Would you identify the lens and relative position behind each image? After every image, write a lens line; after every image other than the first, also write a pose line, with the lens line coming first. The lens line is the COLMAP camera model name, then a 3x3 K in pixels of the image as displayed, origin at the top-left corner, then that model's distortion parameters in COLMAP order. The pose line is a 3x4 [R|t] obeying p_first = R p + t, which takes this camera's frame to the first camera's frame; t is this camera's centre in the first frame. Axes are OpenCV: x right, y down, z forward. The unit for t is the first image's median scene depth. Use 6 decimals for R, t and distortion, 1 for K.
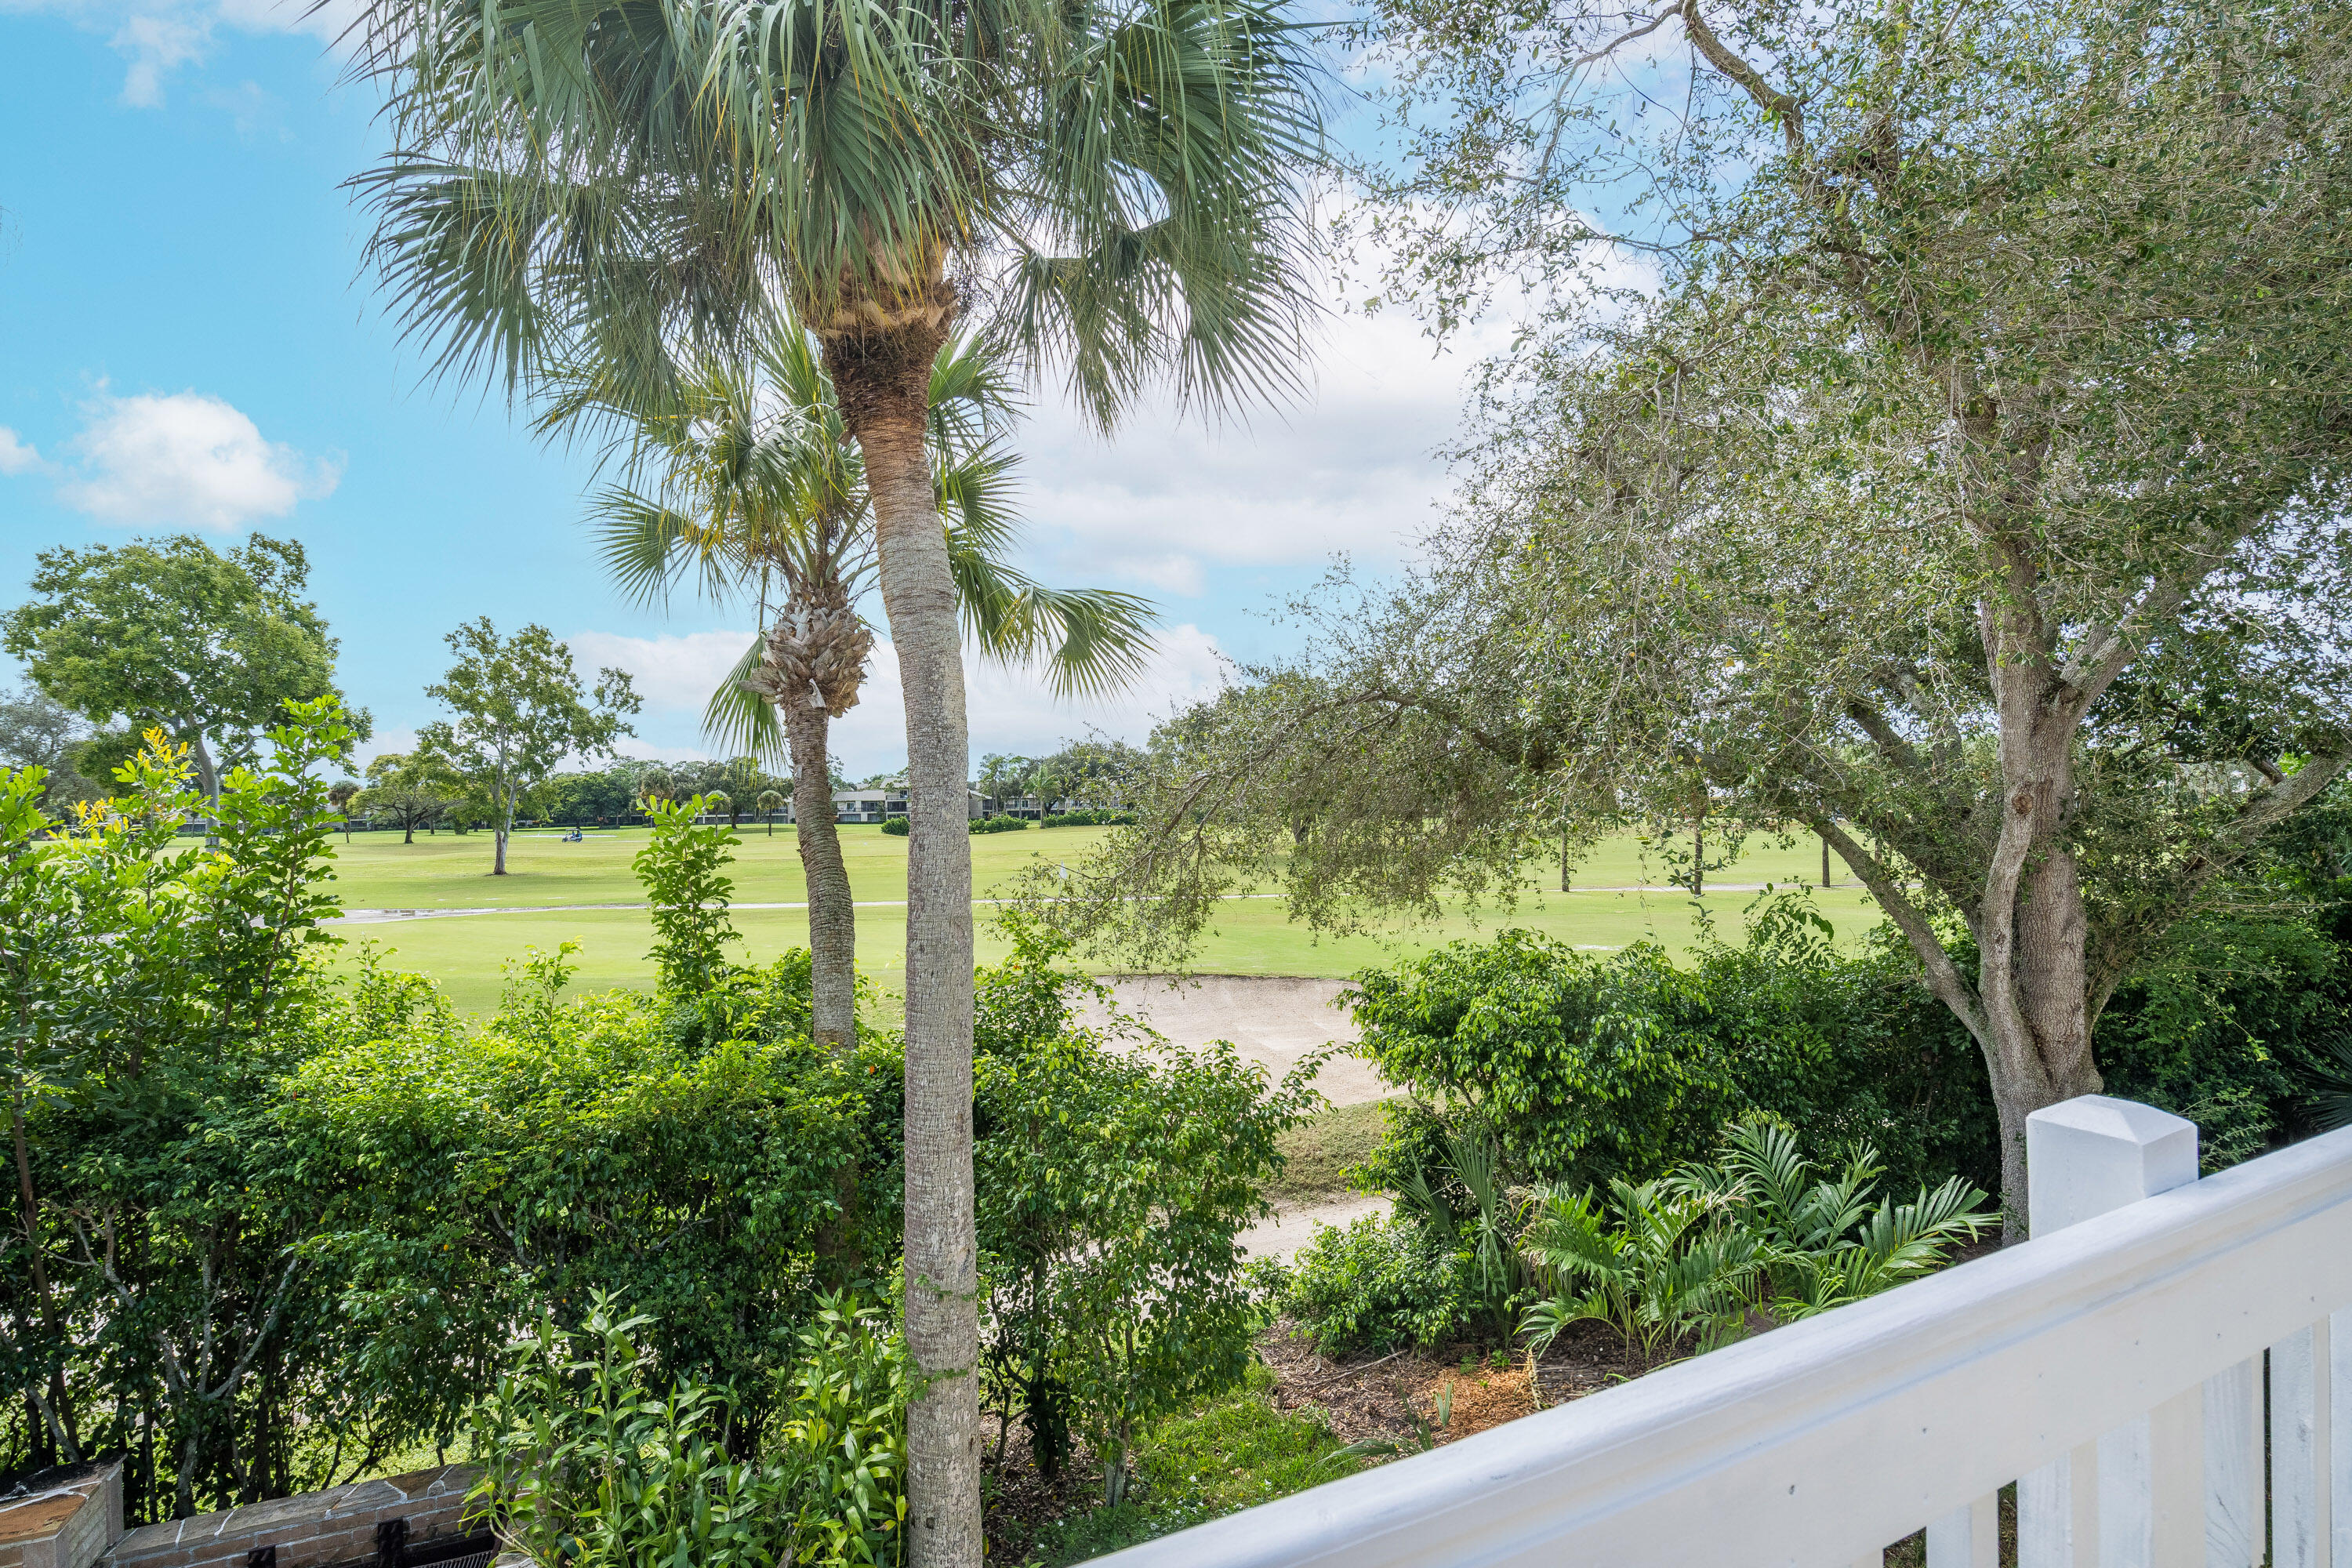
lens RADIAL K [[1107.4, 0, 1172.1], [0, 1107.4, 780.9], [0, 0, 1]] dist [-0.072479, 0.027336]
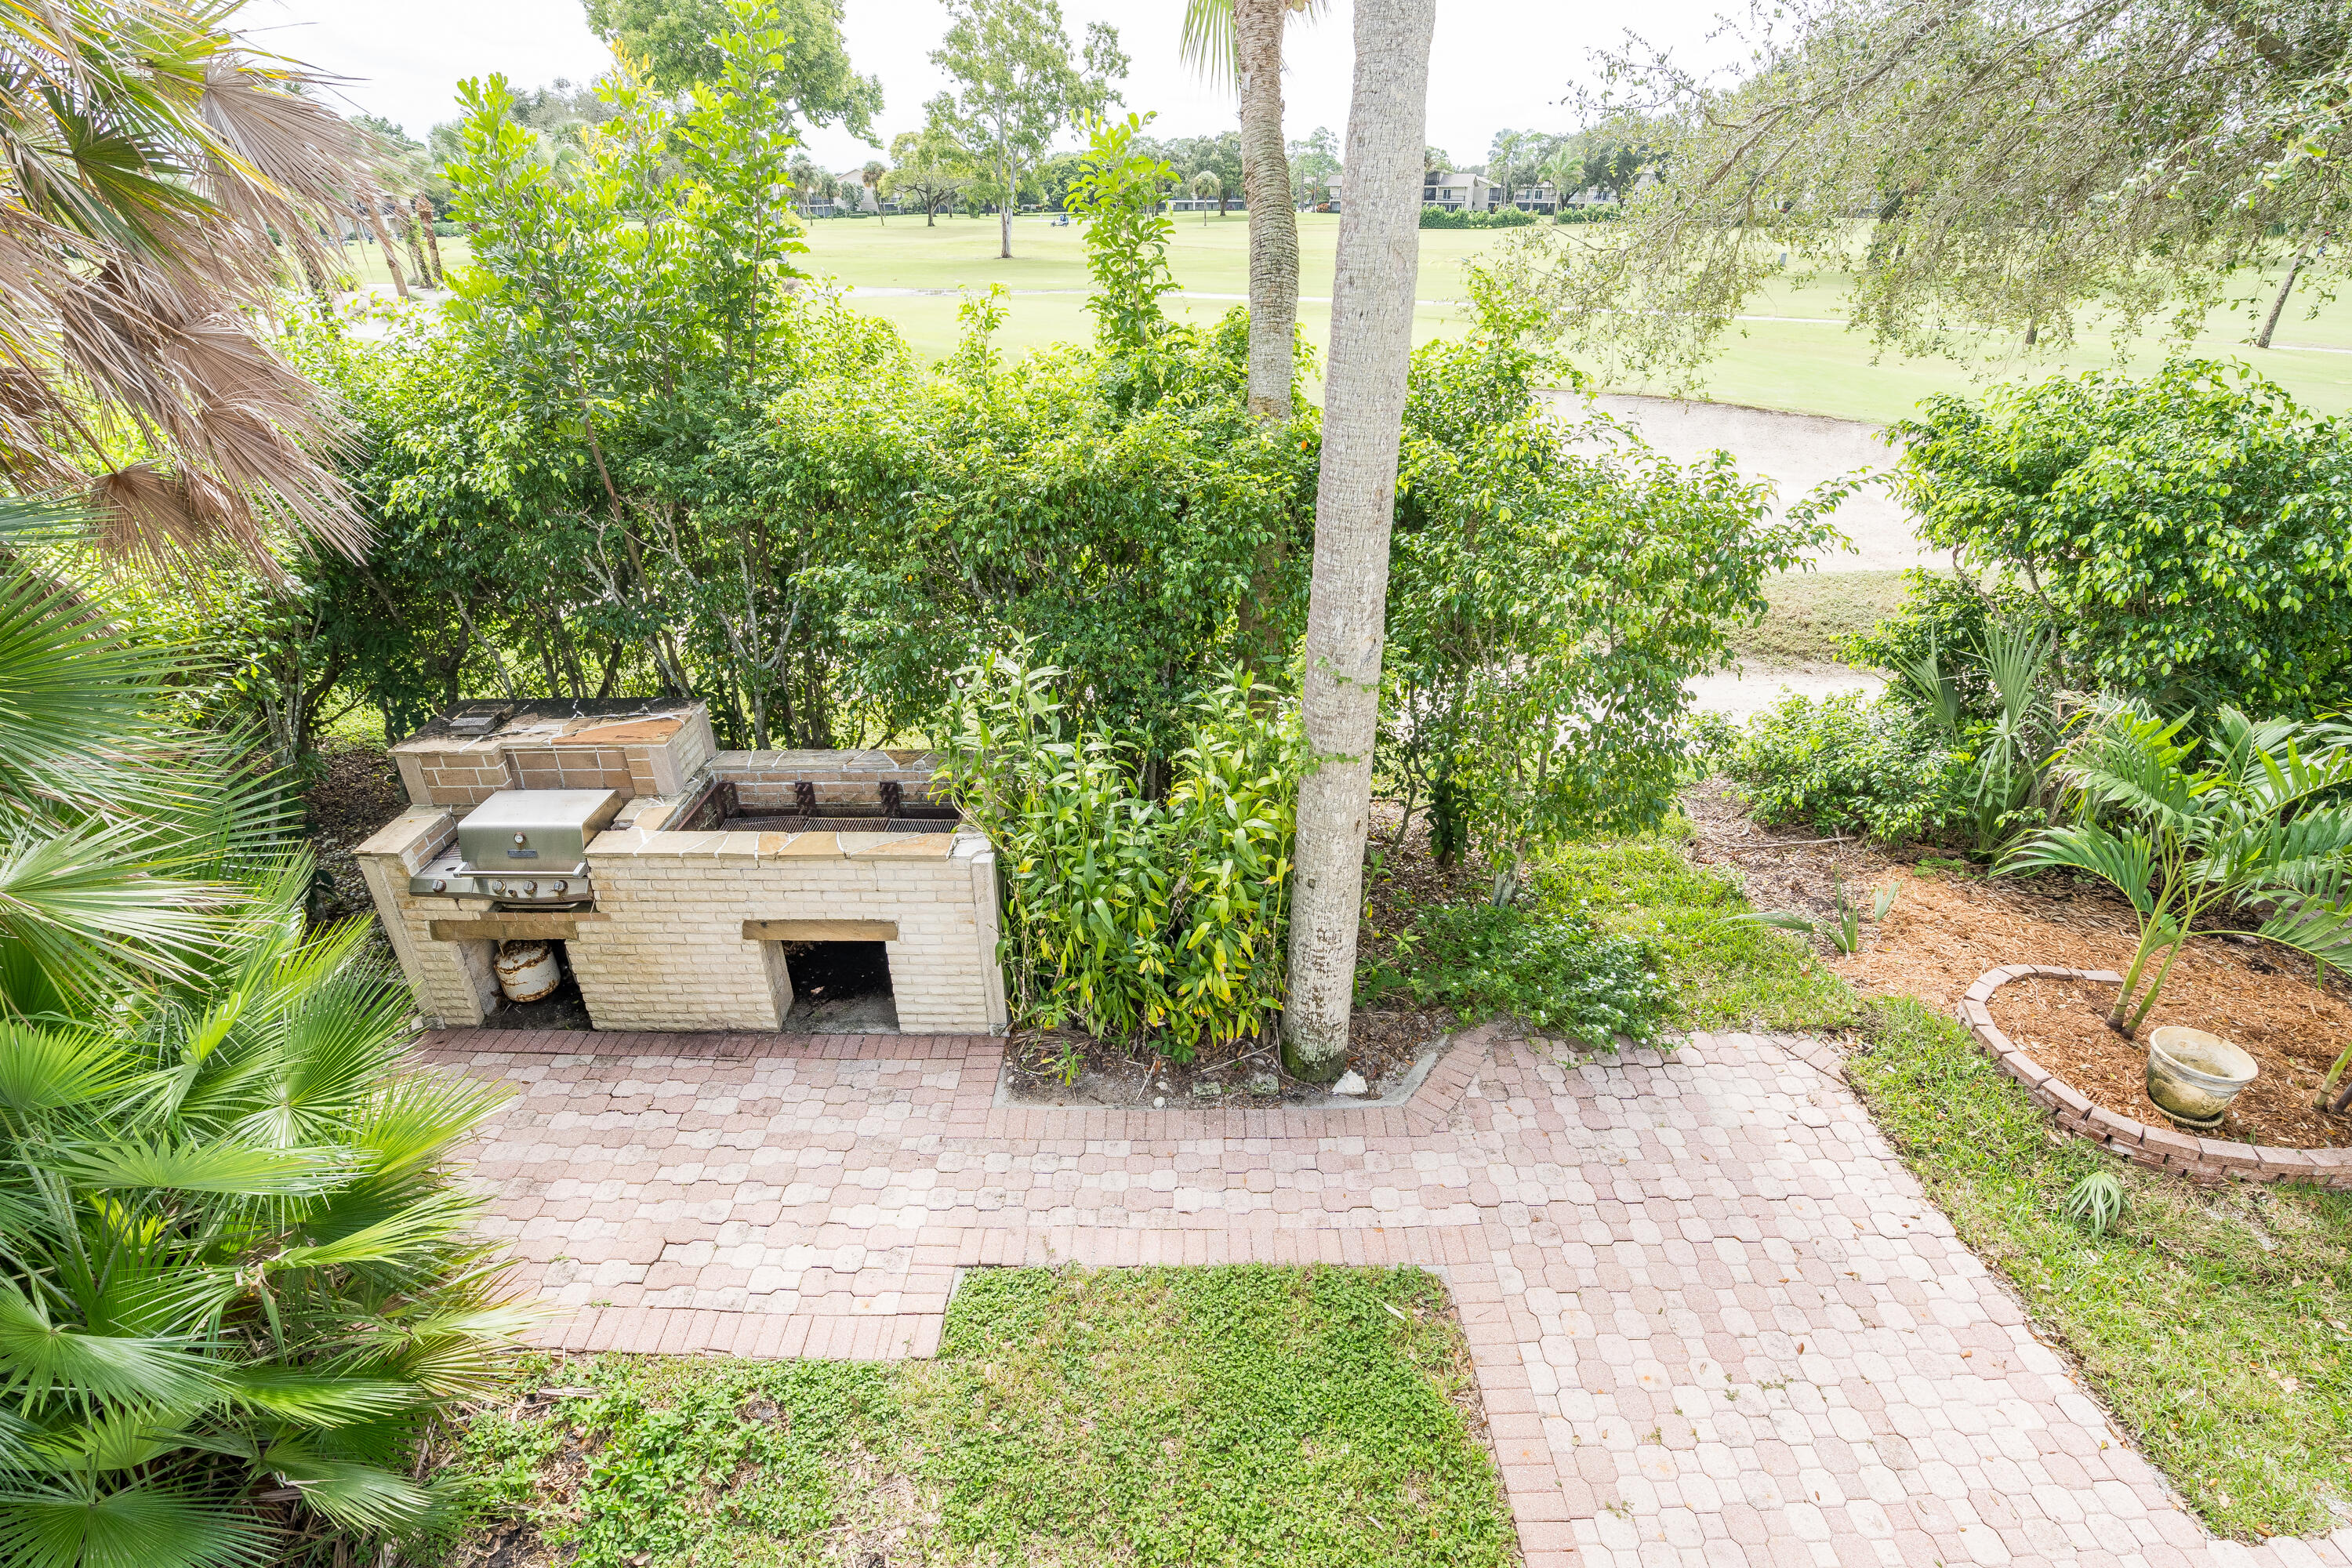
lens RADIAL K [[1107.4, 0, 1172.1], [0, 1107.4, 780.9], [0, 0, 1]] dist [-0.072479, 0.027336]
pose [[0.912392, 0.205887, -0.353767, 0.007074], [-0.002926, 0.867544, 0.497353, 0.043274], [0.409307, -0.452746, 0.792142, 0.086521]]
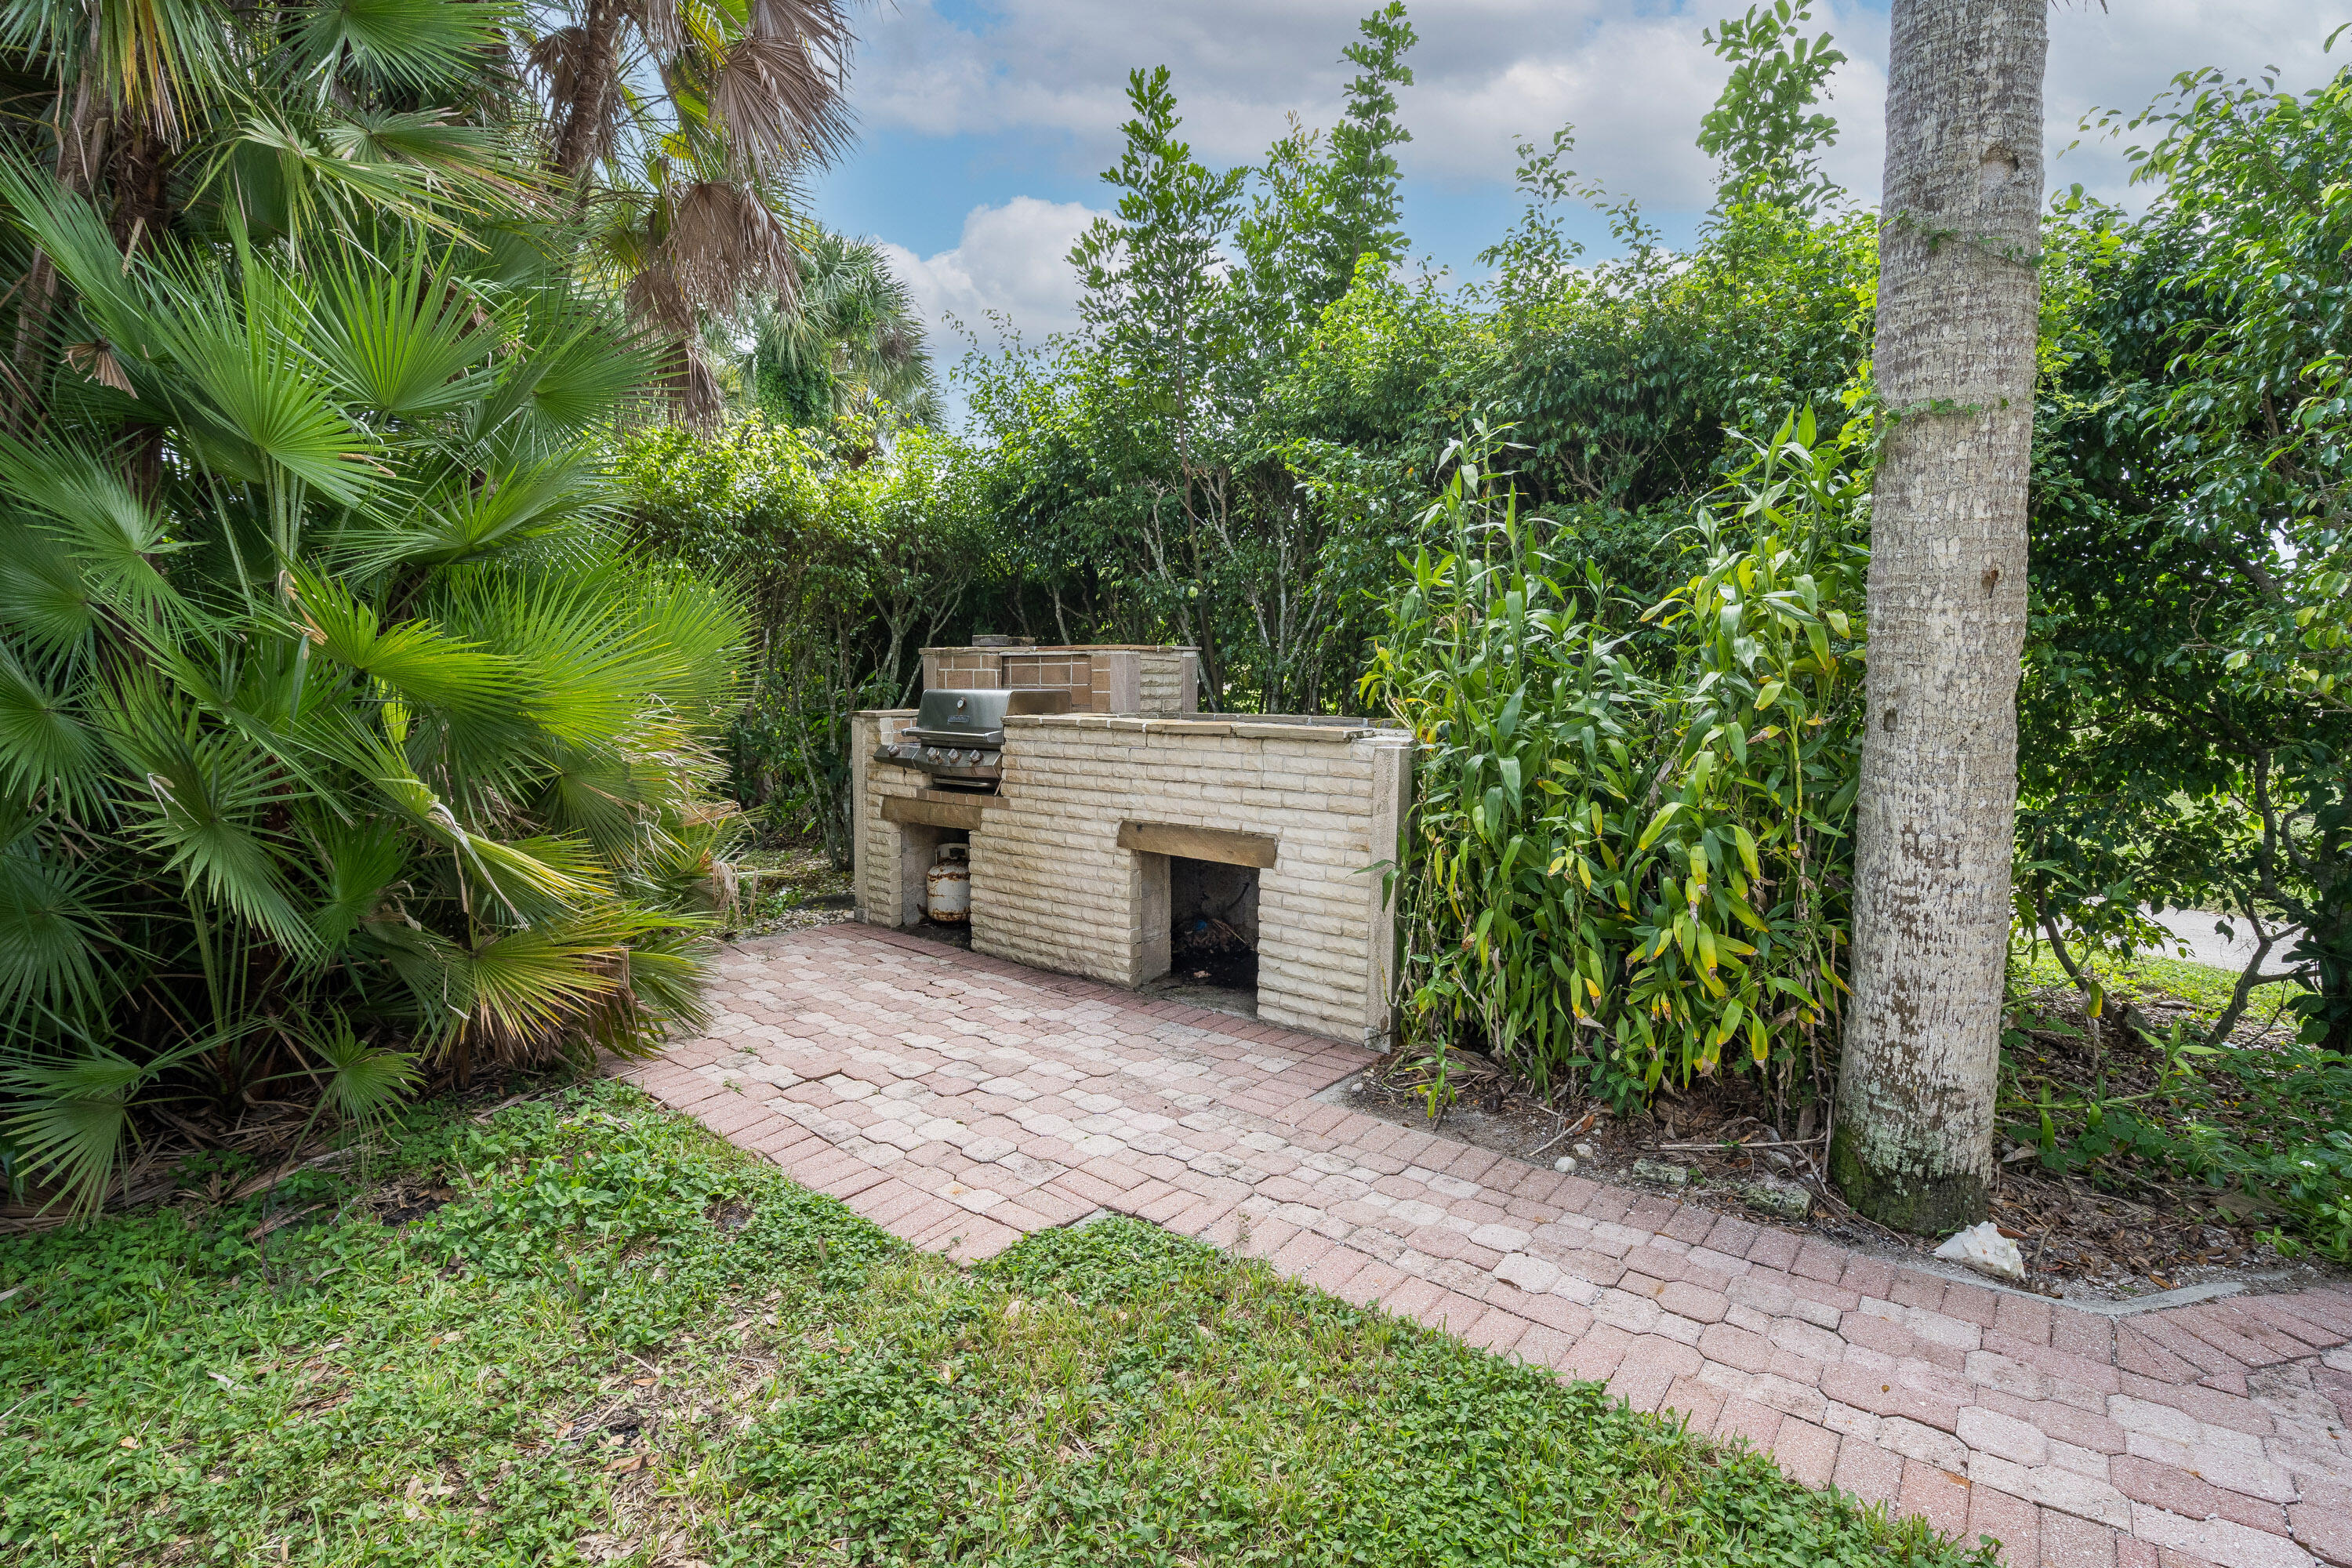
lens RADIAL K [[1107.4, 0, 1172.1], [0, 1107.4, 780.9], [0, 0, 1]] dist [-0.072479, 0.027336]
pose [[0.453095, 0.121994, -0.883075, 0.060939], [0.011966, 0.989671, 0.142860, 0.407965], [0.891382, -0.075296, 0.446955, 0.273677]]
